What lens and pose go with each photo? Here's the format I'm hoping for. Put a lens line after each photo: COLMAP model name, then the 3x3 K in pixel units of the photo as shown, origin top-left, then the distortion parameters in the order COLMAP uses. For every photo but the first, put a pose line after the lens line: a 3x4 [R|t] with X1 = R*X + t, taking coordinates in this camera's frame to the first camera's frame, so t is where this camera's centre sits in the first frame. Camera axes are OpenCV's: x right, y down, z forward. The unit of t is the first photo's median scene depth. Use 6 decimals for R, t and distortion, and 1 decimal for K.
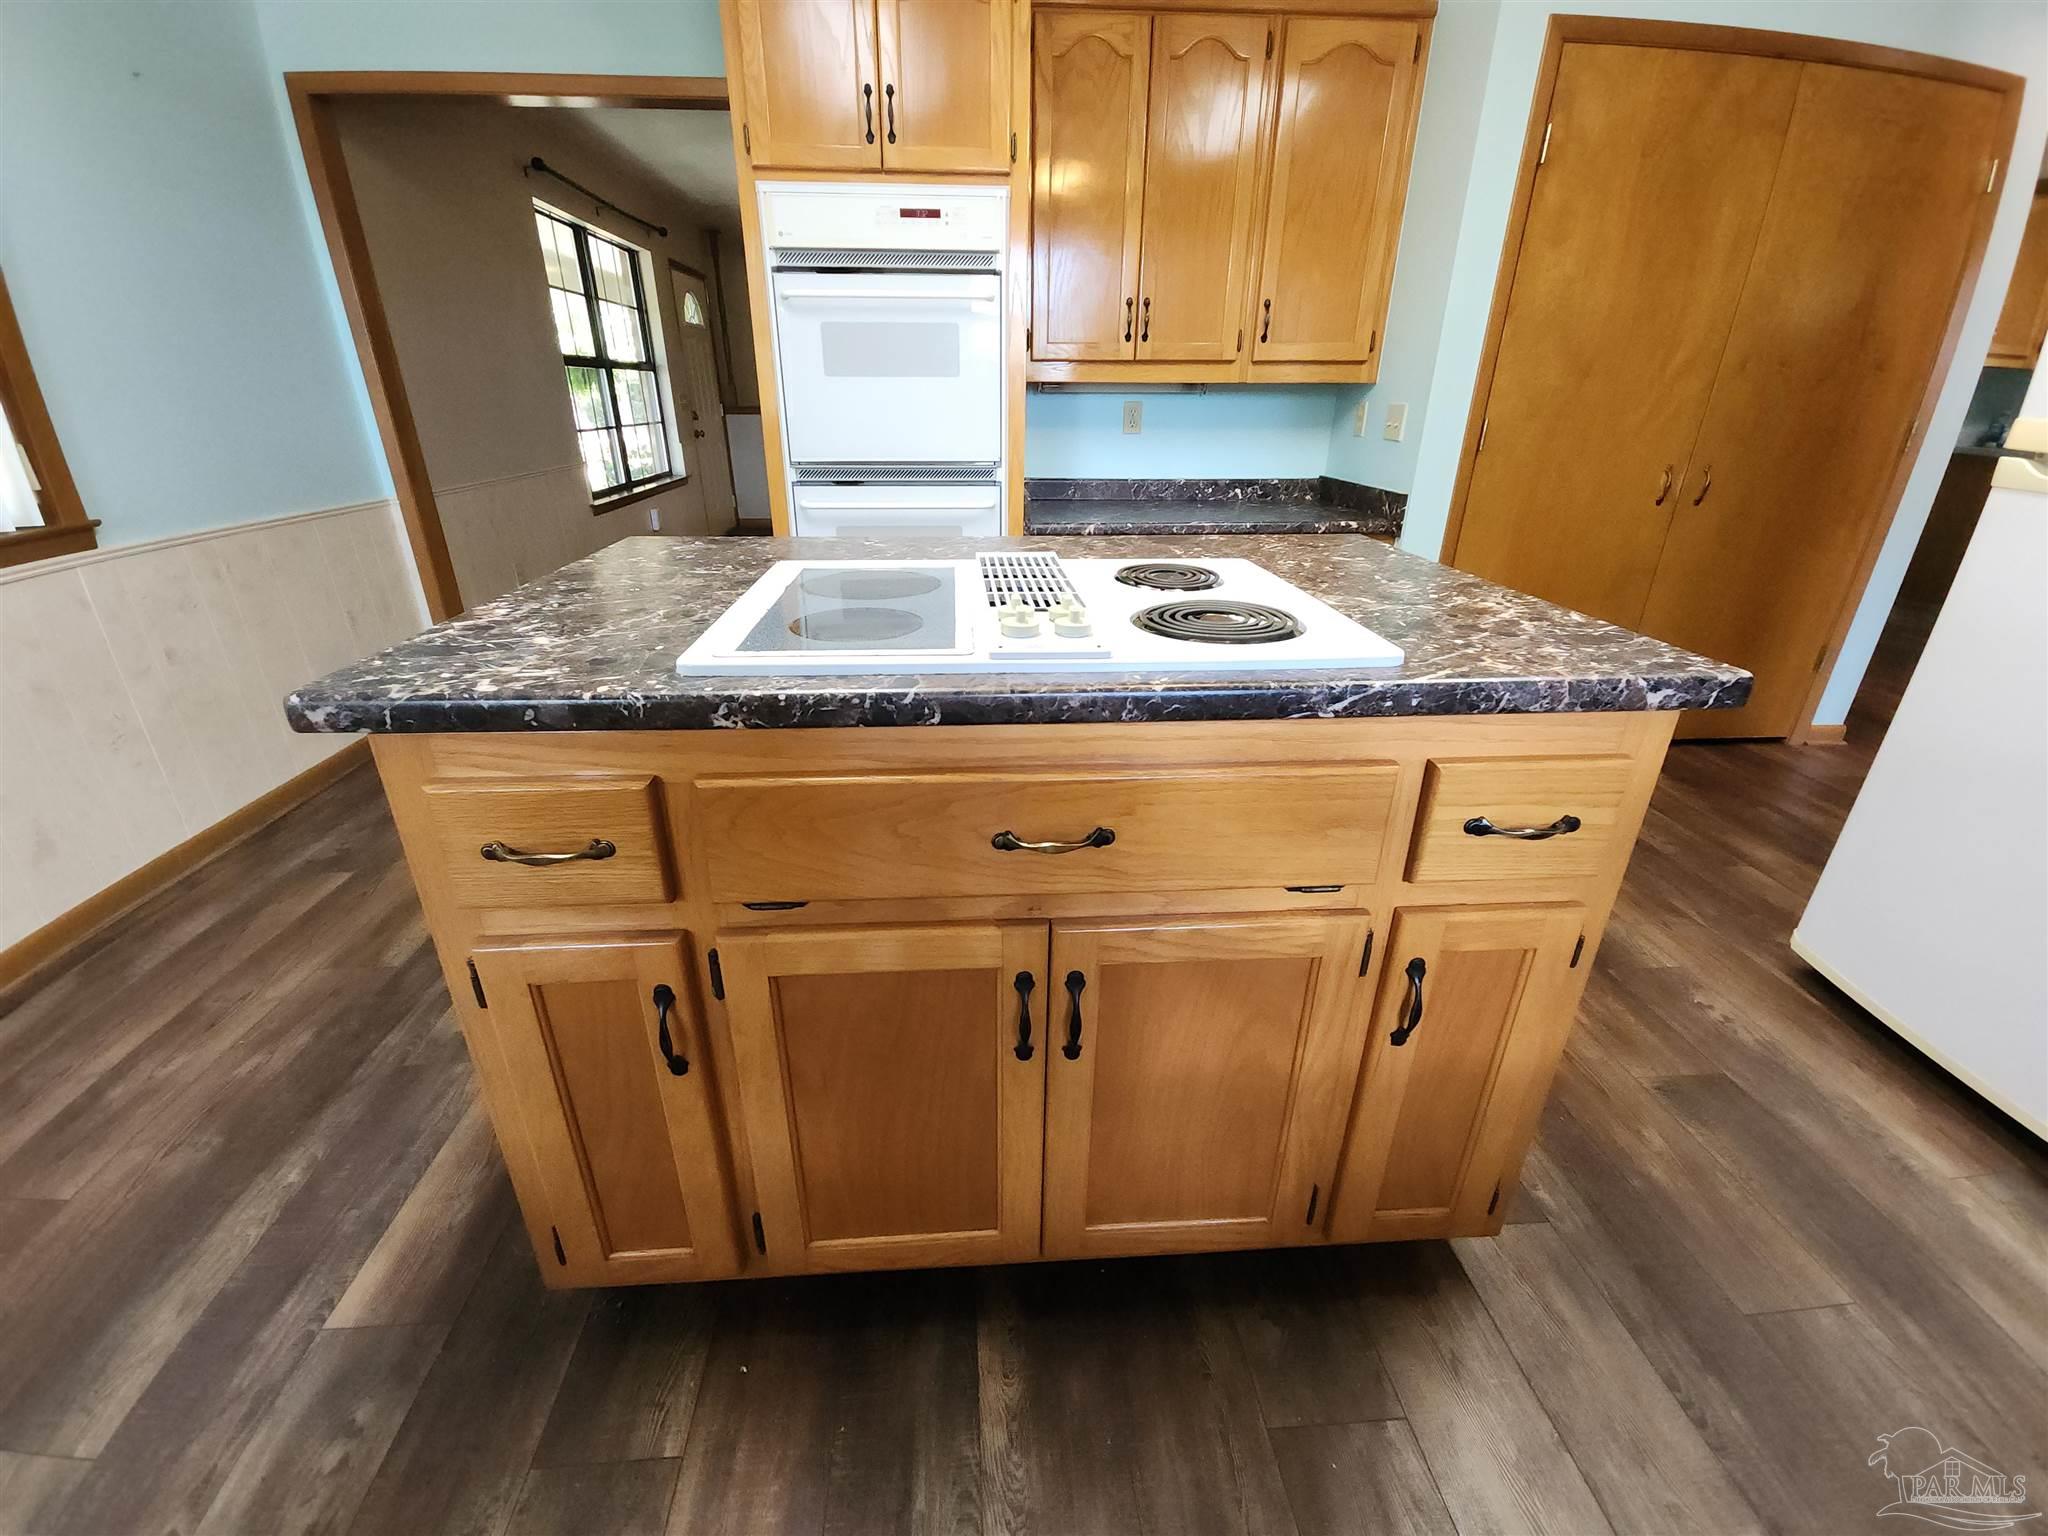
lens RADIAL K [[840.6, 0, 1006.9], [0, 840.6, 754.1], [0, 0, 1]] dist [0.006311, -0.003874]
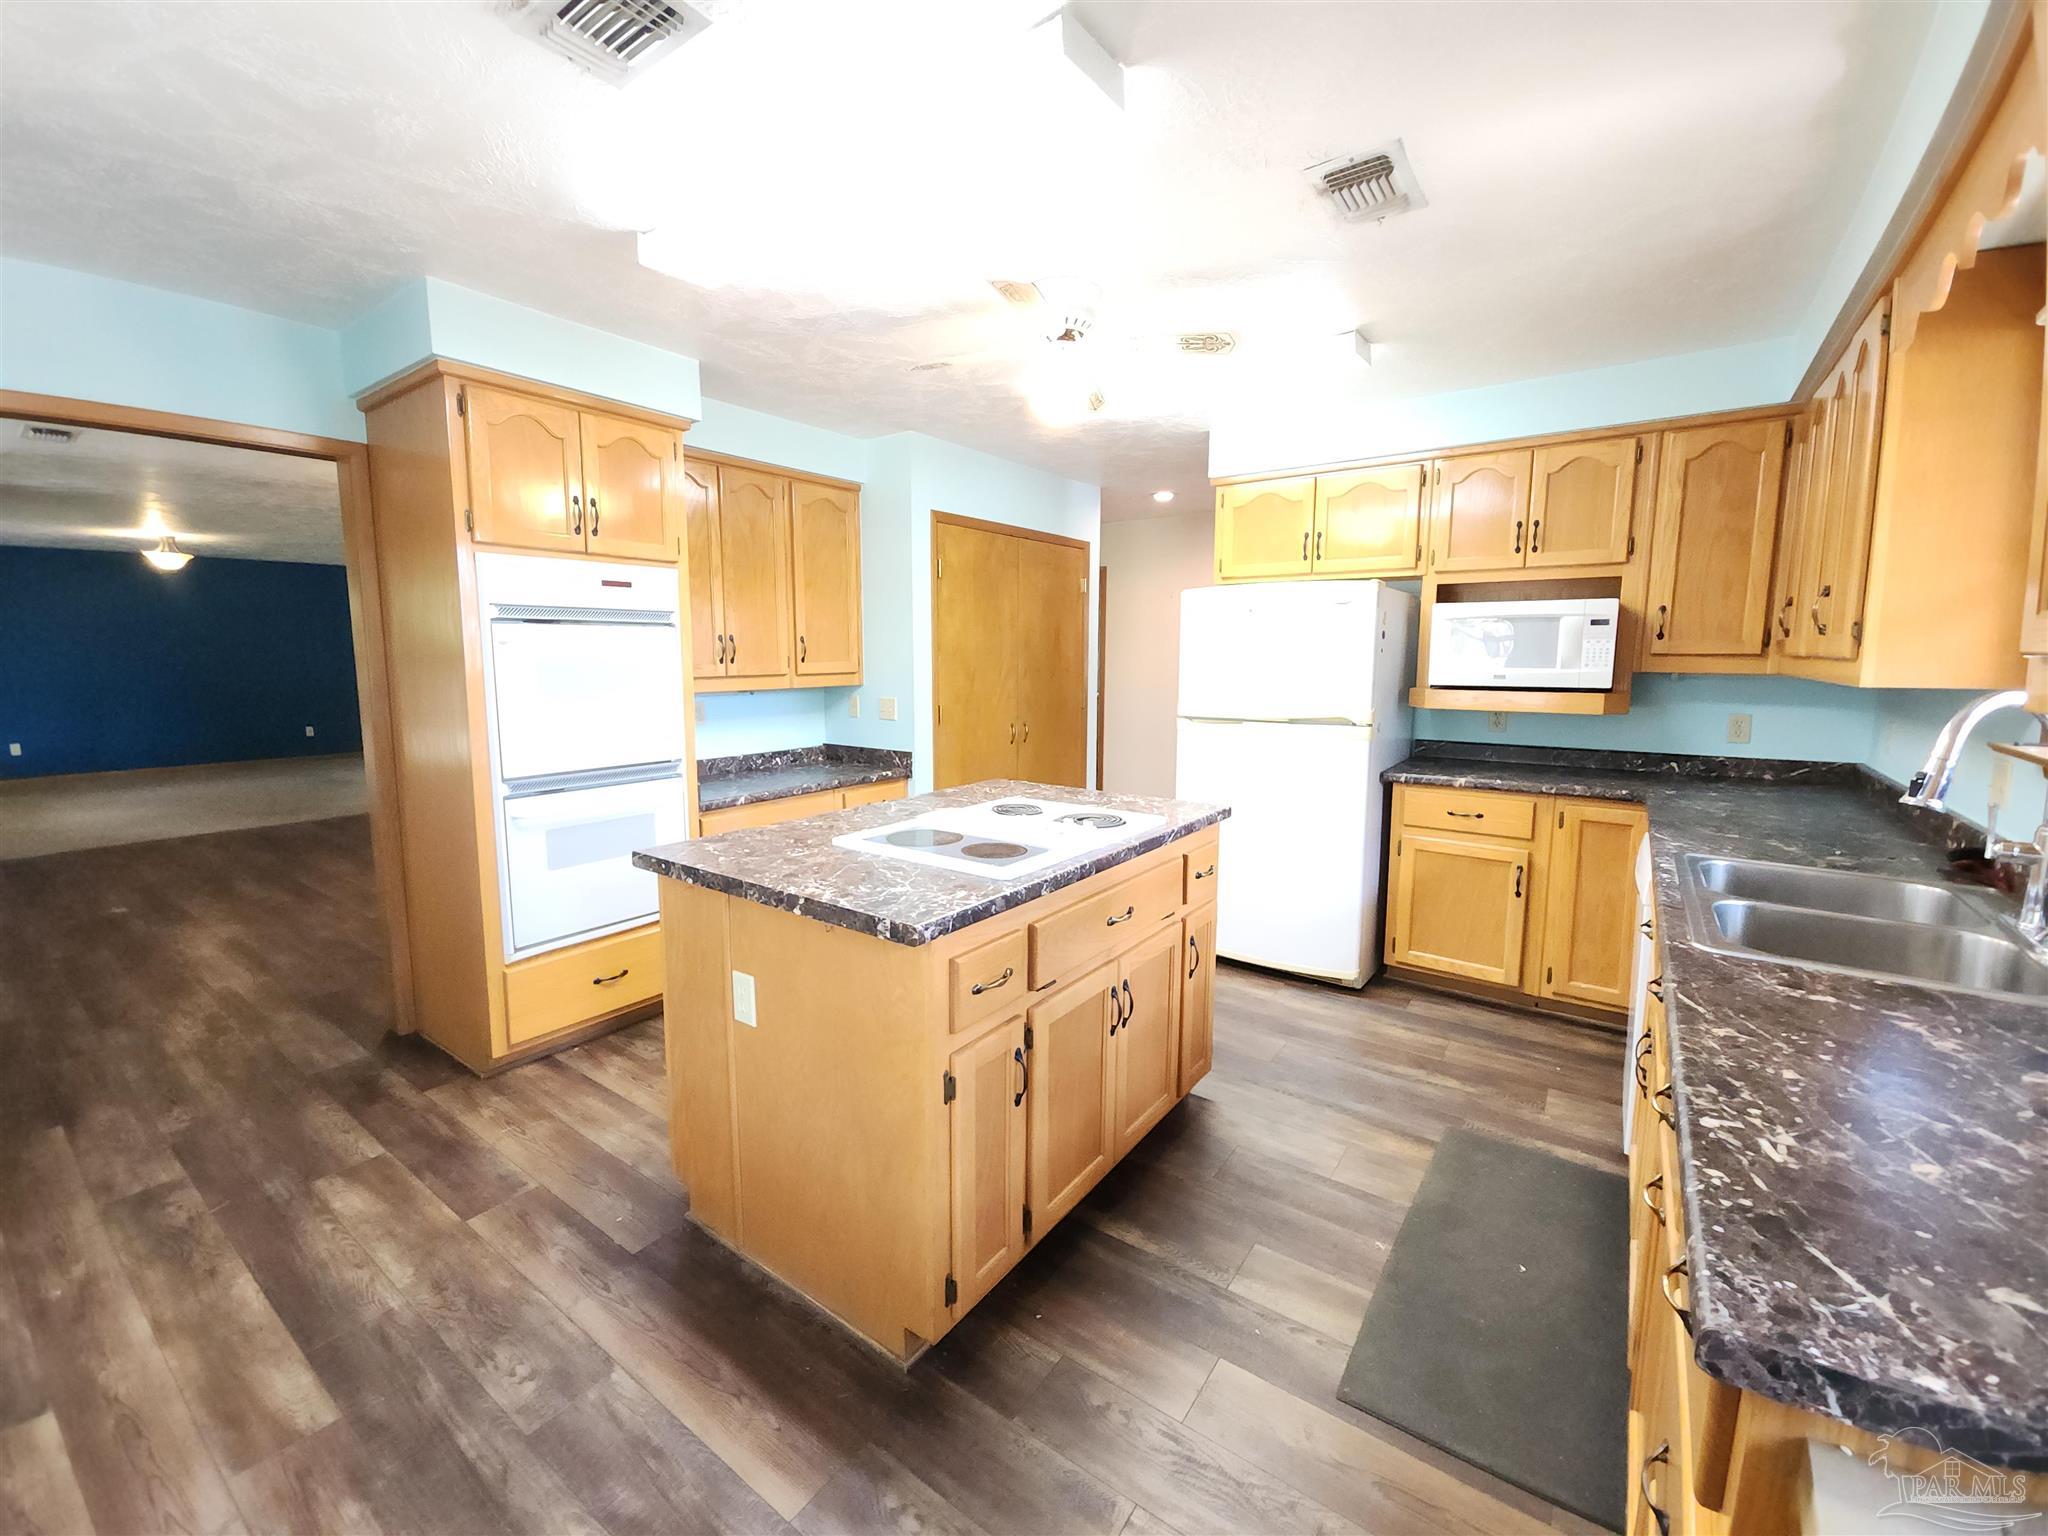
lens RADIAL K [[840.6, 0, 1012.9], [0, 840.6, 756.2], [0, 0, 1]] dist [0.006311, -0.003874]
pose [[0.638124, -0.100092, 0.763399, -0.736747], [0.305659, 0.942966, -0.131865, -0.039562], [-0.706661, 0.317486, 0.632324, -0.160554]]
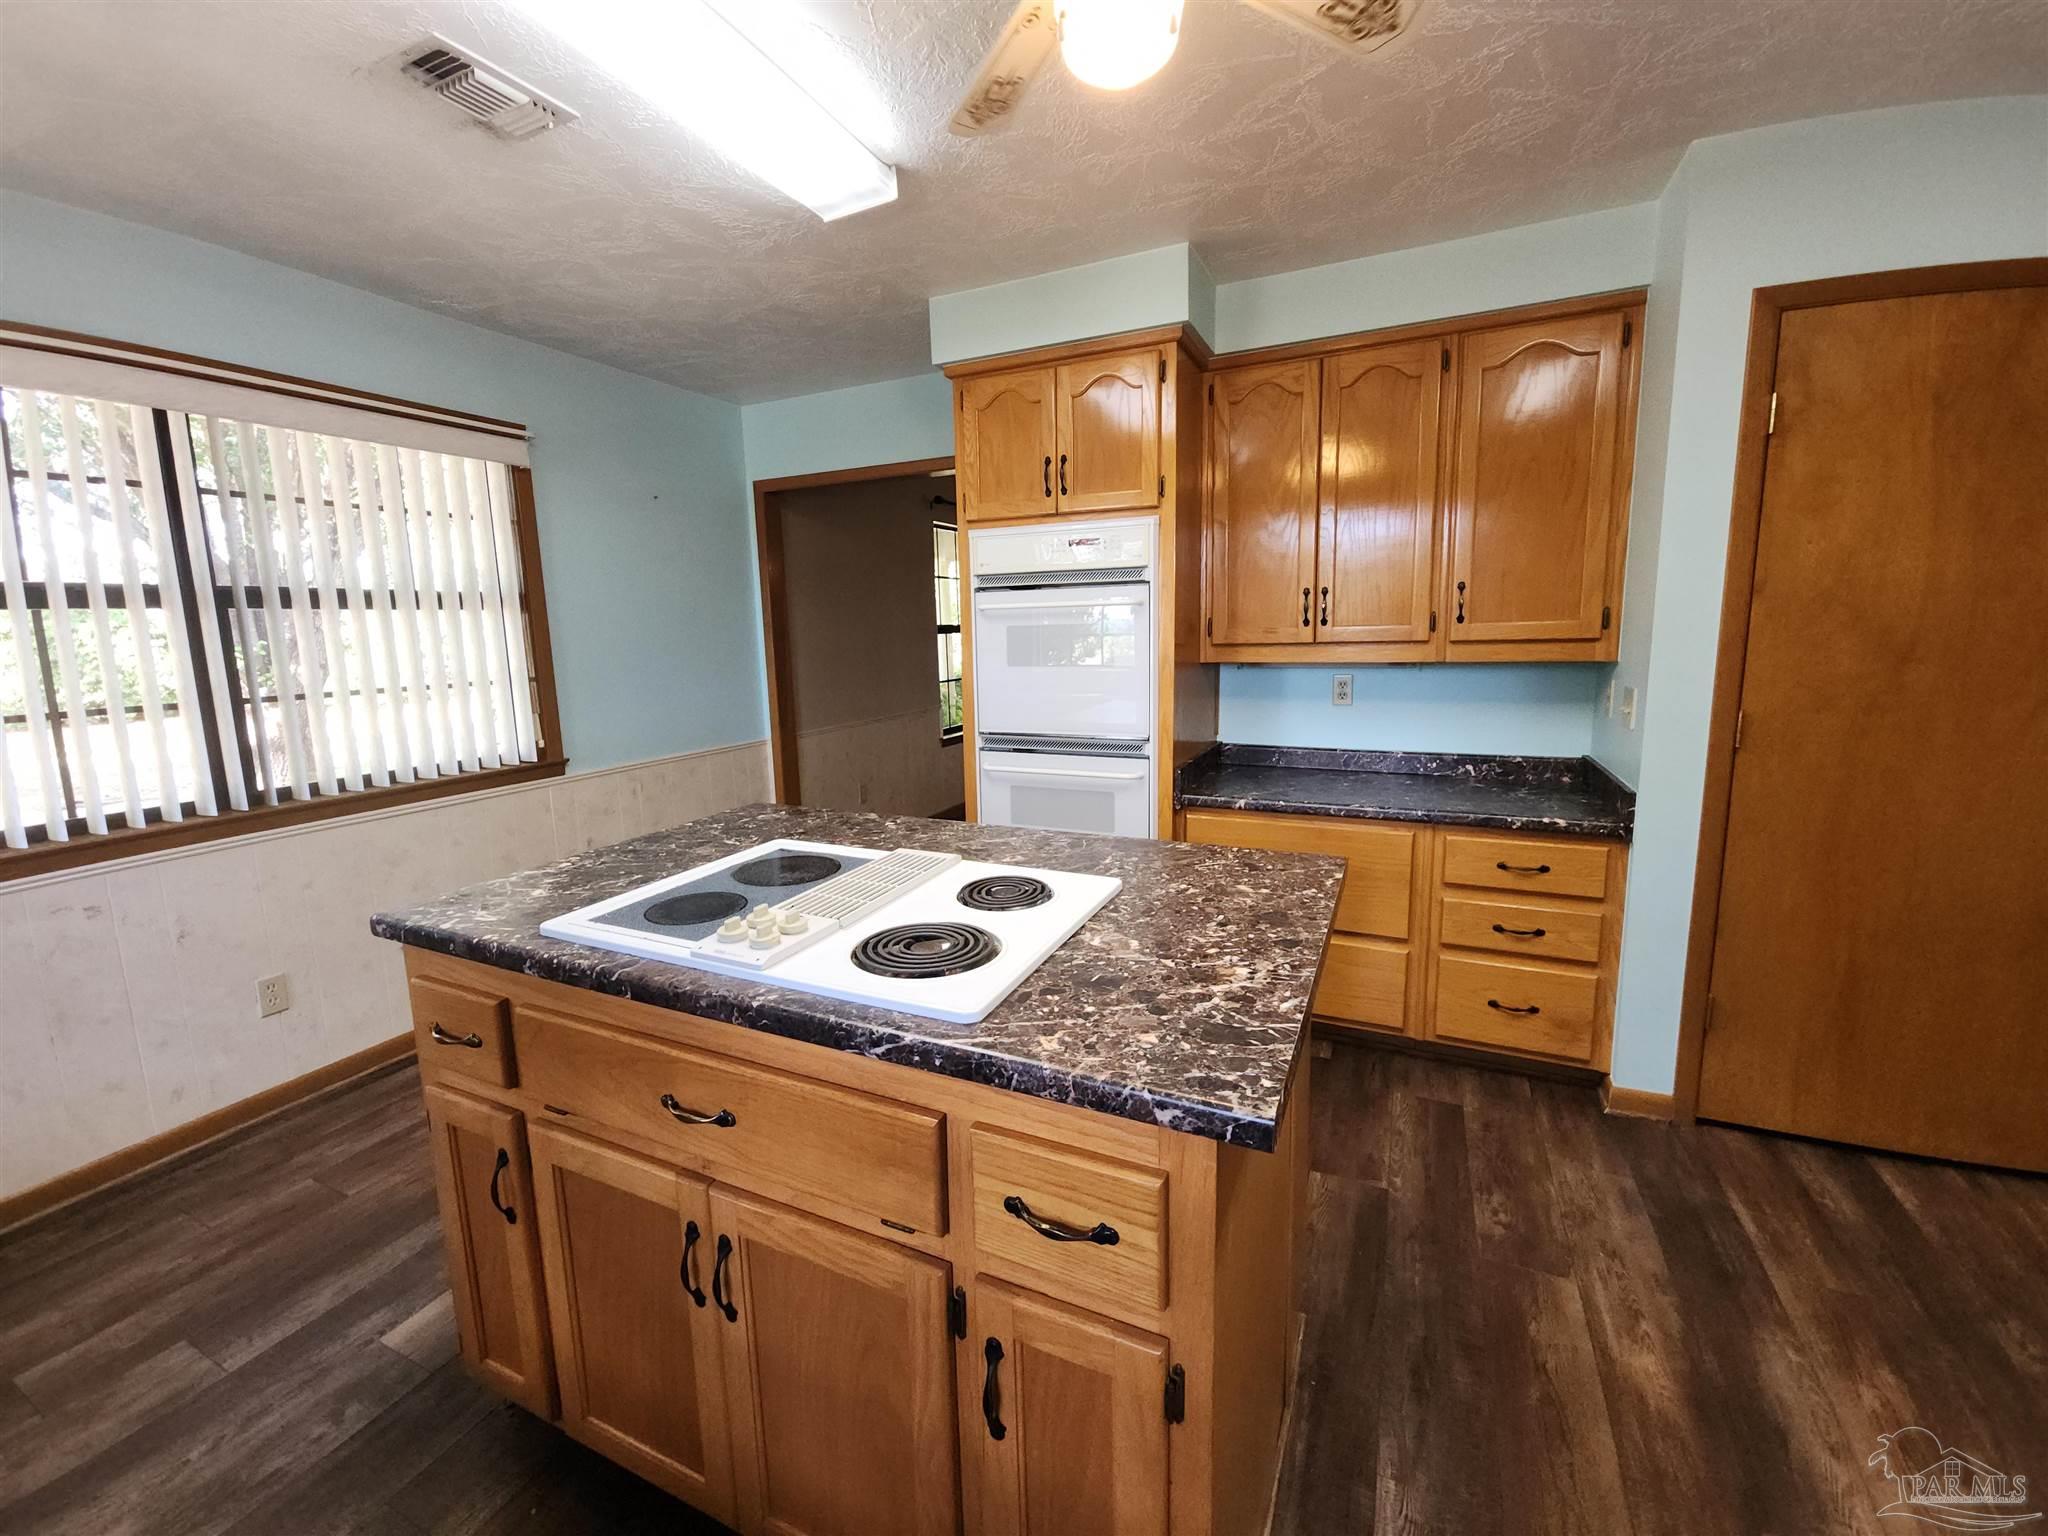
lens RADIAL K [[840.6, 0, 1007.1], [0, 840.6, 752.4], [0, 0, 1]] dist [0.006311, -0.003874]
pose [[0.872722, 0.048747, -0.485778, 0.406048], [-0.166832, 0.964884, -0.202896, -0.091612], [0.458829, 0.258115, 0.850207, 0.005047]]
